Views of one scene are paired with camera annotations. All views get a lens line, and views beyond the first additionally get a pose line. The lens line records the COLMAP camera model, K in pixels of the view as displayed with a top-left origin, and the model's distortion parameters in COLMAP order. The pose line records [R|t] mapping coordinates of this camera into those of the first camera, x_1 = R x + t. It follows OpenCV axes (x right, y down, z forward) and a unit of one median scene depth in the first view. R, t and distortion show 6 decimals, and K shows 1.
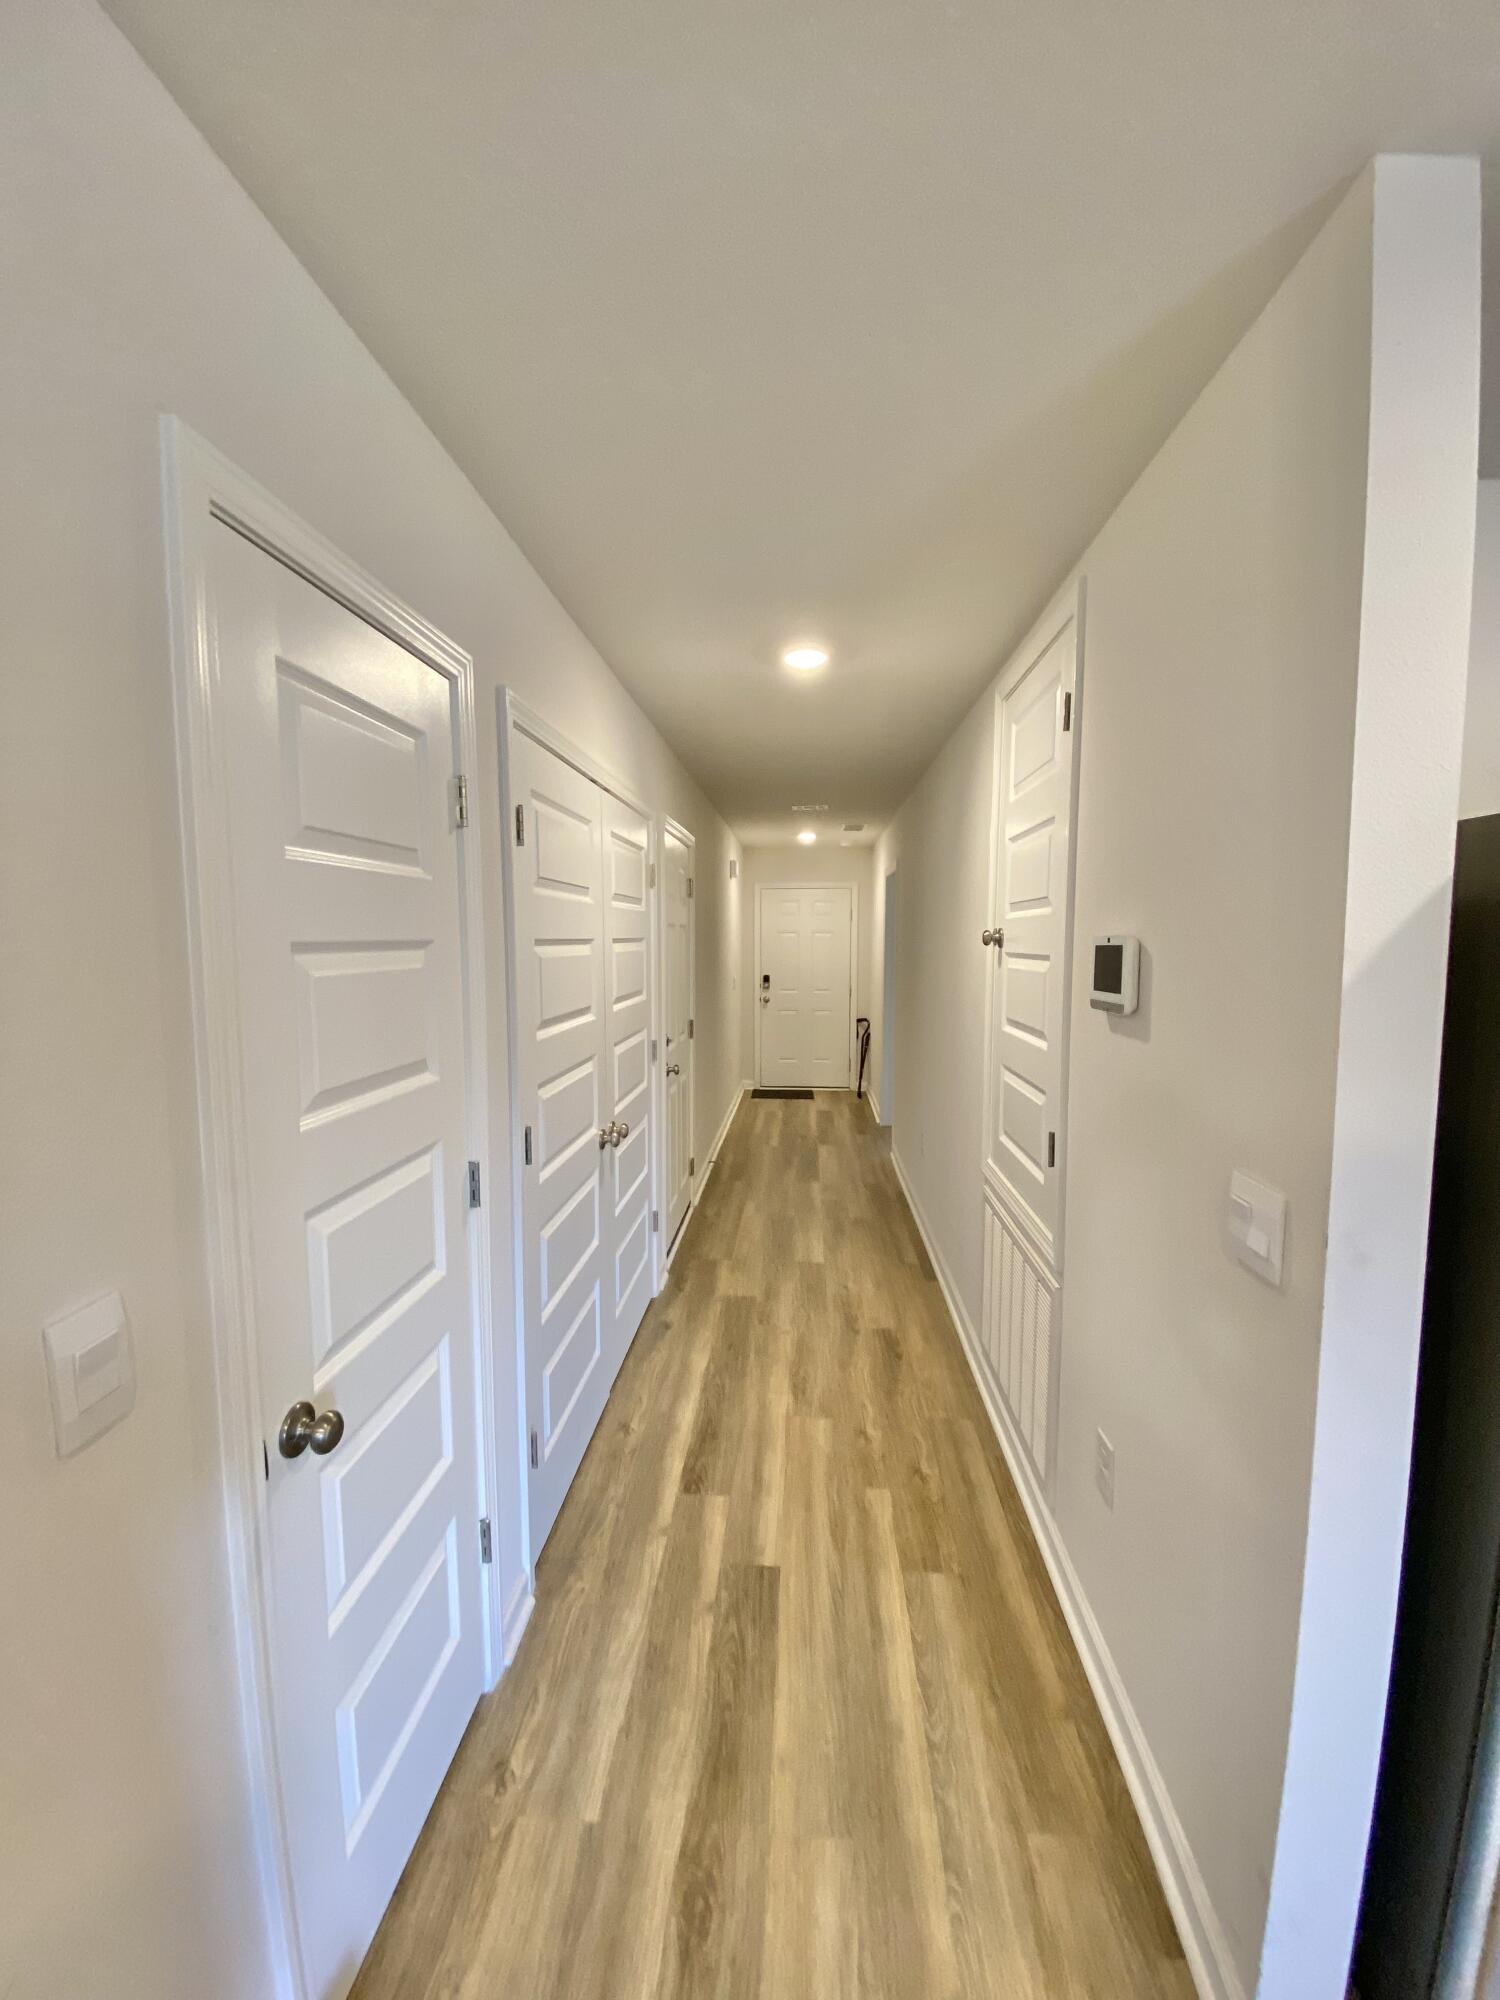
lens RADIAL K [[810.8, 0, 750.0], [0, 810.8, 1000.0], [0, 0, 1]] dist [0.028989, -0.021643]
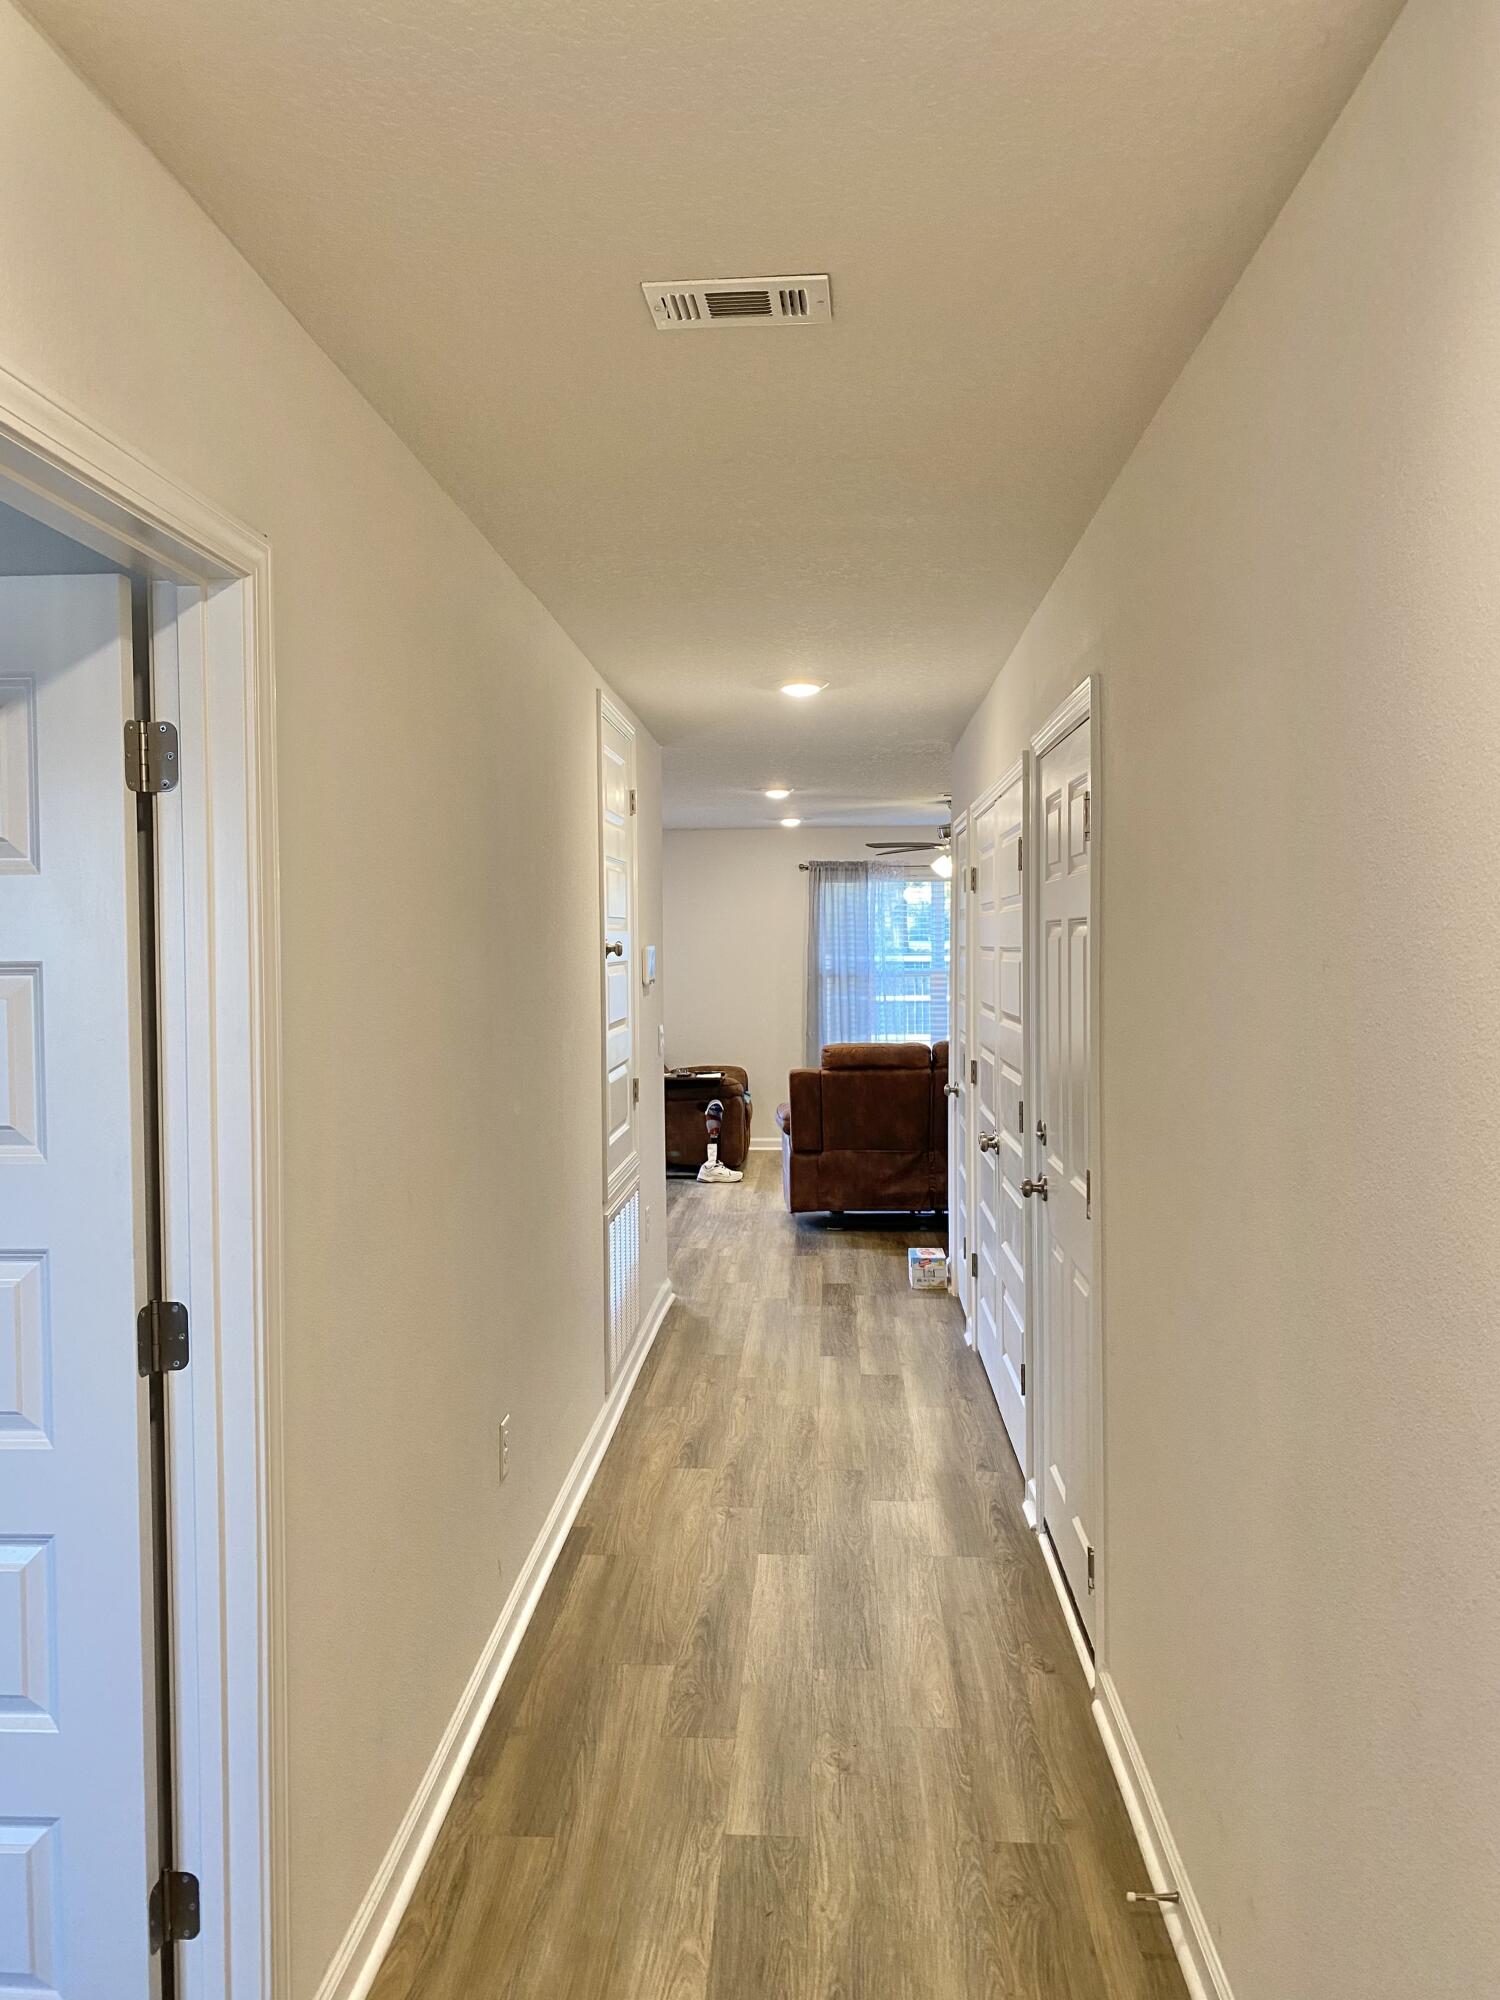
lens RADIAL K [[1515.9, 0, 750.0], [0, 1515.9, 1000.0], [0, 0, 1]] dist [0.000278, -0.000176]
pose [[-0.999816, 0.006399, -0.018070, 0.120558], [0.004330, 0.993668, 0.112277, -0.163456], [0.018674, 0.112178, -0.993513, 2.096838]]
